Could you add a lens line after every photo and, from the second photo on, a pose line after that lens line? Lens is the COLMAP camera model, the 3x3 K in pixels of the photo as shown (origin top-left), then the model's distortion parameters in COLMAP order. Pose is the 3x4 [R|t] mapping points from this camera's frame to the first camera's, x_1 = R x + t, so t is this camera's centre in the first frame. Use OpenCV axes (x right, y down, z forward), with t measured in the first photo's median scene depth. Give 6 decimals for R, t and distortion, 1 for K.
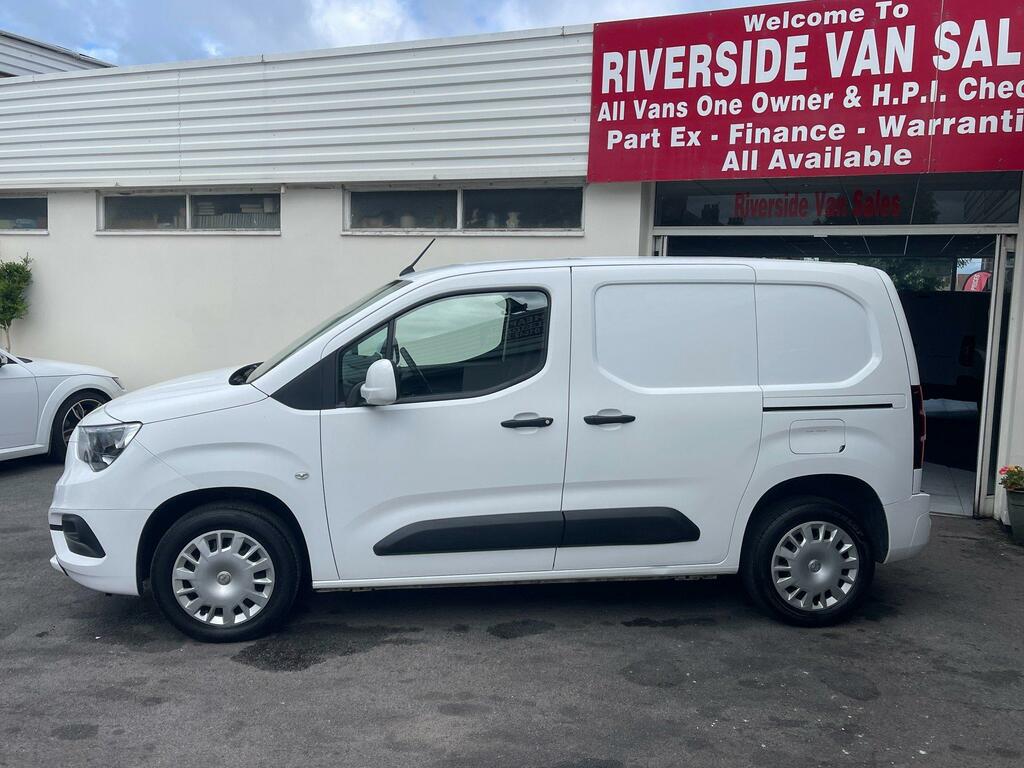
lens RADIAL K [[890.0, 0, 510.6], [0, 890.0, 389.0], [0, 0, 1]] dist [0.039677, -0.018015]
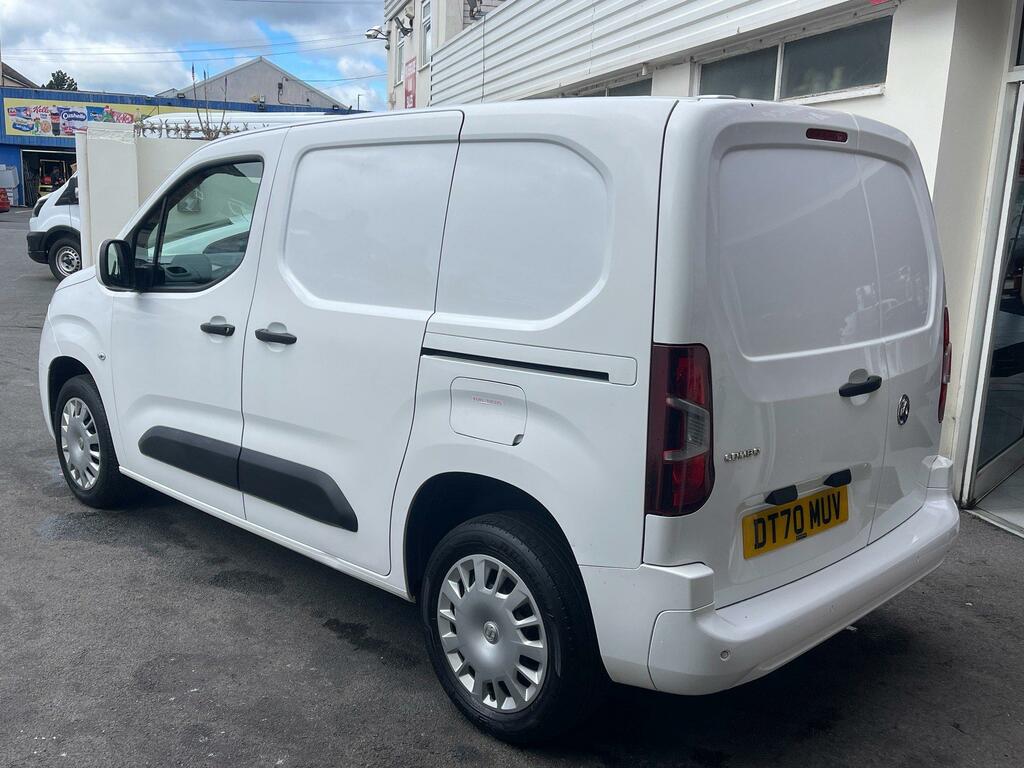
lens RADIAL K [[981.2, 0, 508.0], [0, 981.2, 372.0], [0, 0, 1]] dist [0.036733, 0.000000]
pose [[0.612987, 0.133800, -0.778682, 0.685743], [-0.096238, 0.990862, 0.094499, -0.025366], [0.784210, 0.017012, 0.620262, 0.510859]]
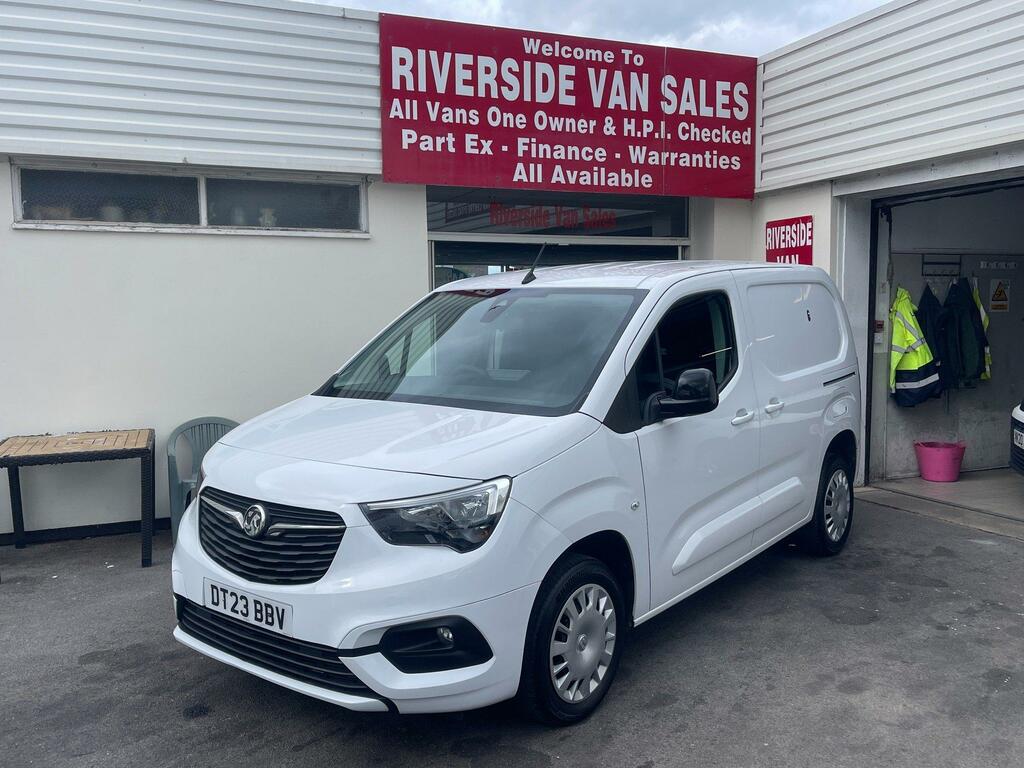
lens RADIAL K [[890.0, 0, 486.0], [0, 890.0, 402.9], [0, 0, 1]] dist [0.039677, -0.018015]
pose [[0.705335, -0.107999, 0.700599, -0.720785], [0.098307, 0.993679, 0.054206, -0.053631], [-0.702025, 0.030640, 0.711493, 0.352064]]
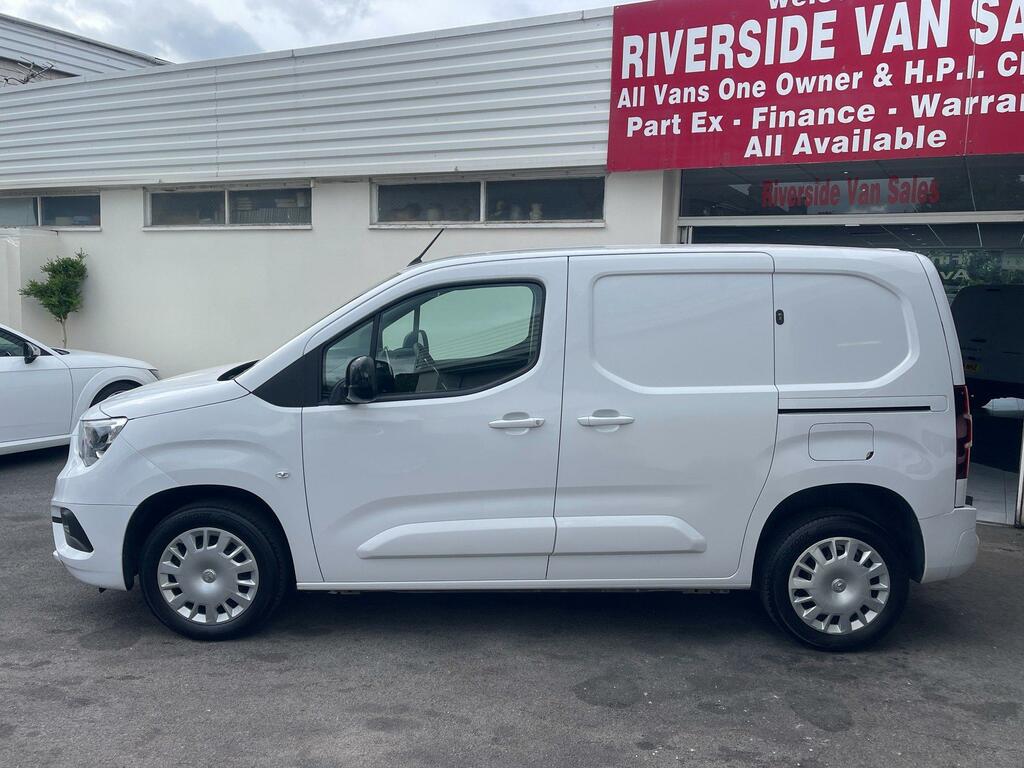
lens RADIAL K [[871.6, 0, 515.7], [0, 871.6, 391.0], [0, 0, 1]] dist [0.047738, -0.042301]
pose [[0.995689, 0.008478, -0.092364, 0.104935], [-0.007312, 0.999889, 0.012962, -0.006578], [0.092464, -0.012230, 0.995641, 0.056063]]
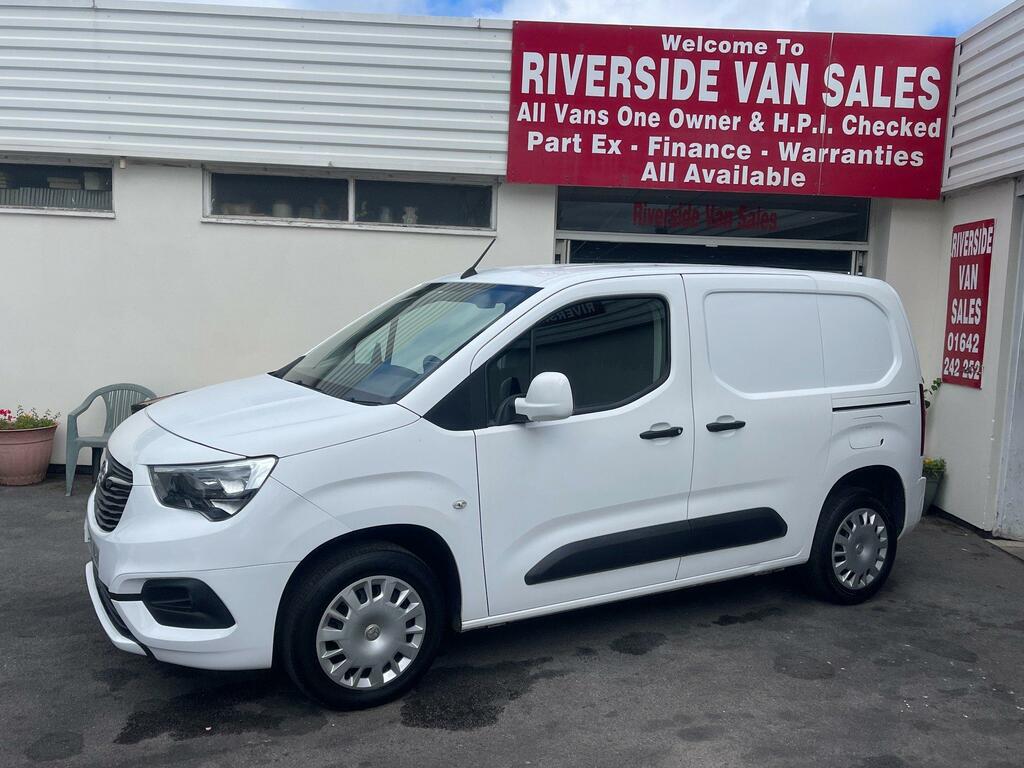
lens RADIAL K [[890.0, 0, 524.4], [0, 890.0, 389.4], [0, 0, 1]] dist [0.039677, -0.018015]
pose [[0.916322, -0.029229, 0.399375, -0.400362], [0.026072, 0.999571, 0.013334, -0.021307], [-0.399593, -0.001806, 0.916691, 0.123377]]
